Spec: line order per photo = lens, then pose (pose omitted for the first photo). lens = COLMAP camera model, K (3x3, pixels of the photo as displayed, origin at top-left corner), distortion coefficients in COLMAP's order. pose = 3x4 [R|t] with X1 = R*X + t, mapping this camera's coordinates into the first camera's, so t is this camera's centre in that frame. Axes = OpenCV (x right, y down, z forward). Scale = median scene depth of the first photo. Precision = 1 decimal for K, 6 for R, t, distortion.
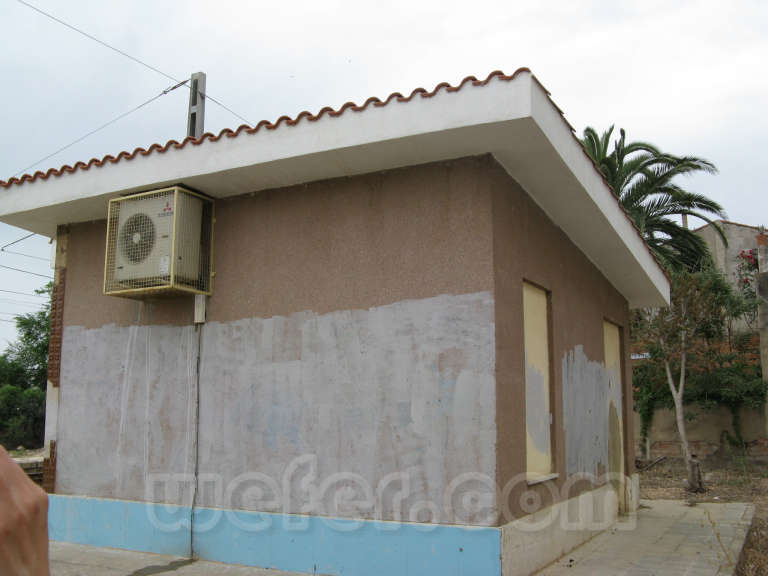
lens RADIAL K [[798.2, 0, 384.0], [0, 798.2, 288.0], [0, 0, 1]] dist [-0.201073, 0.241520]
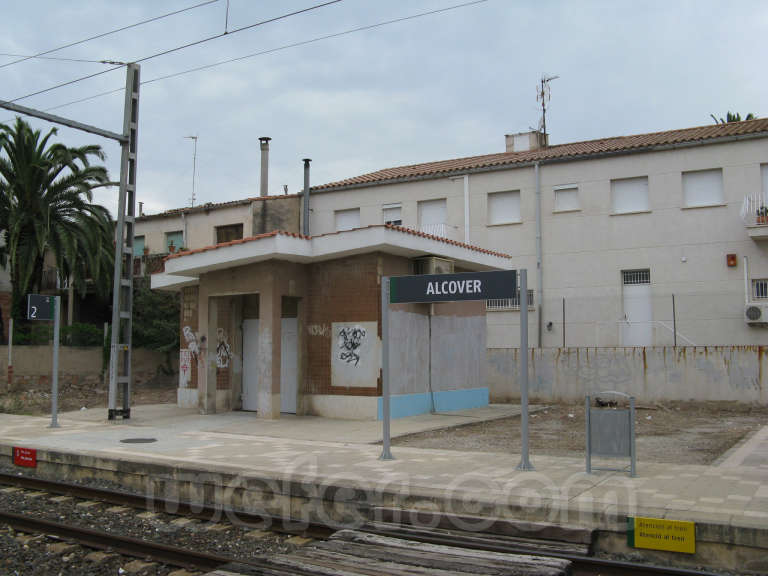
lens RADIAL K [[798.2, 0, 384.0], [0, 798.2, 288.0], [0, 0, 1]] dist [-0.201073, 0.241520]
pose [[0.087610, 0.082424, 0.992739, -2.462662], [-0.155451, 0.985493, -0.068104, 0.141473], [-0.983951, -0.148356, 0.099152, 0.867299]]
